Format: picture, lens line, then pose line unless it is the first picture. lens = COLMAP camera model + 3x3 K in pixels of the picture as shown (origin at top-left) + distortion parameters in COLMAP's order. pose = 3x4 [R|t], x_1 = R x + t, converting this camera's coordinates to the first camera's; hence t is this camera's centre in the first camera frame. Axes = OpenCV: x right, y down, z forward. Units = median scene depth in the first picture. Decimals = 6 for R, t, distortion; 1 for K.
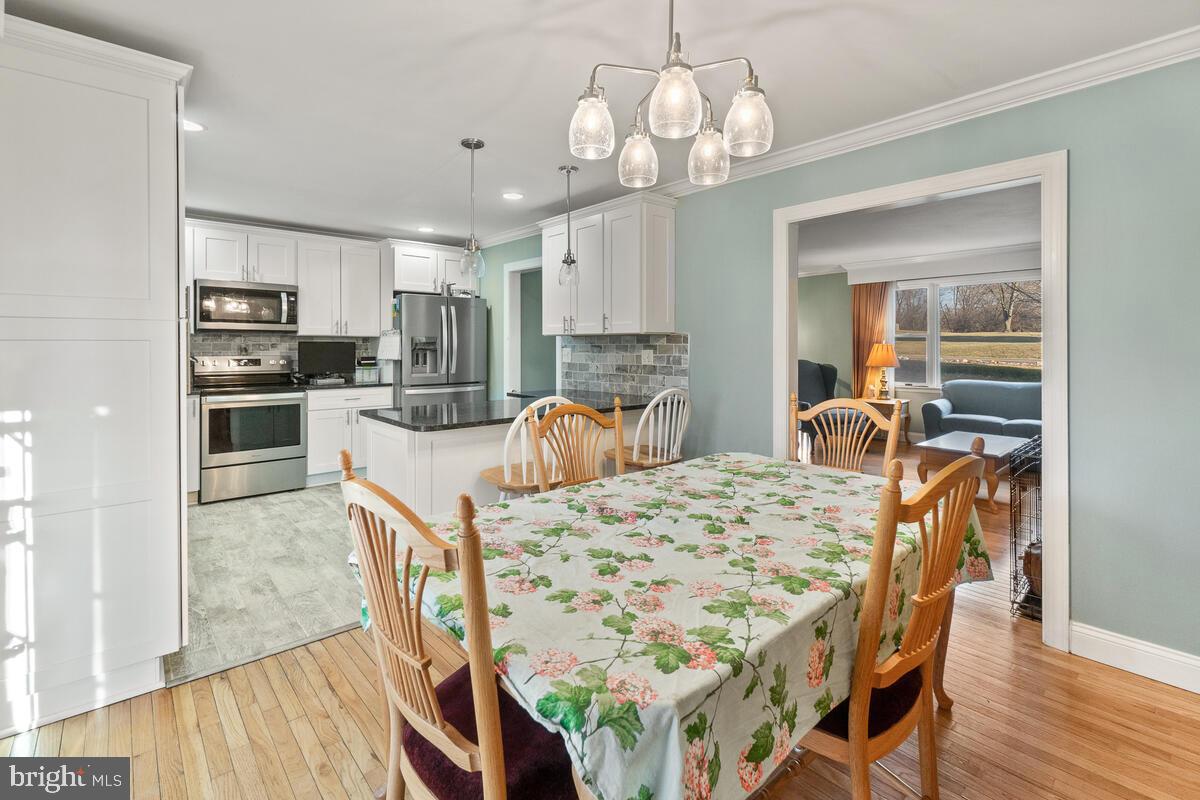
lens RADIAL K [[541.8, 0, 603.0], [0, 541.8, 353.1], [0, 0, 1]] dist [-0.000528, -0.000555]
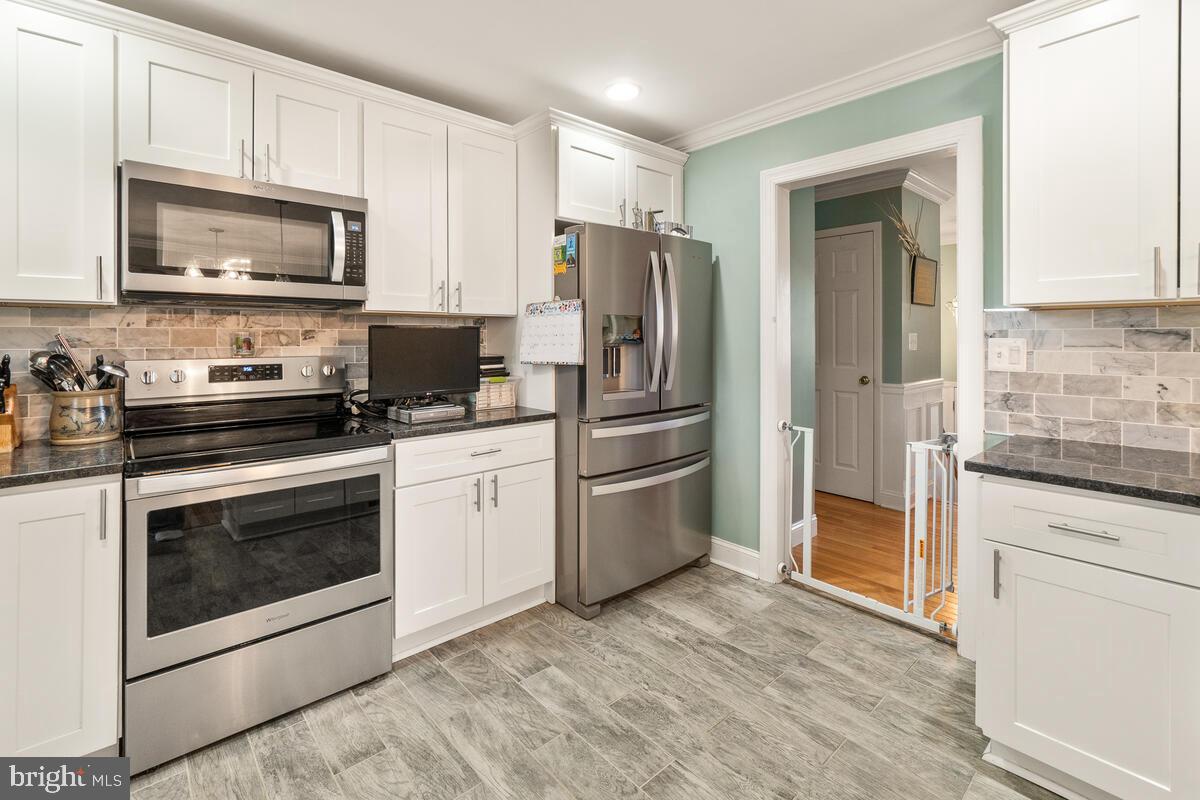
lens RADIAL K [[541.8, 0, 598.4], [0, 541.8, 338.8], [0, 0, 1]] dist [-0.000528, -0.000555]
pose [[0.999990, -0.003636, -0.002465, -0.369016], [0.003616, 0.999960, -0.008188, -0.005739], [0.002495, 0.008179, 0.999963, 0.552882]]
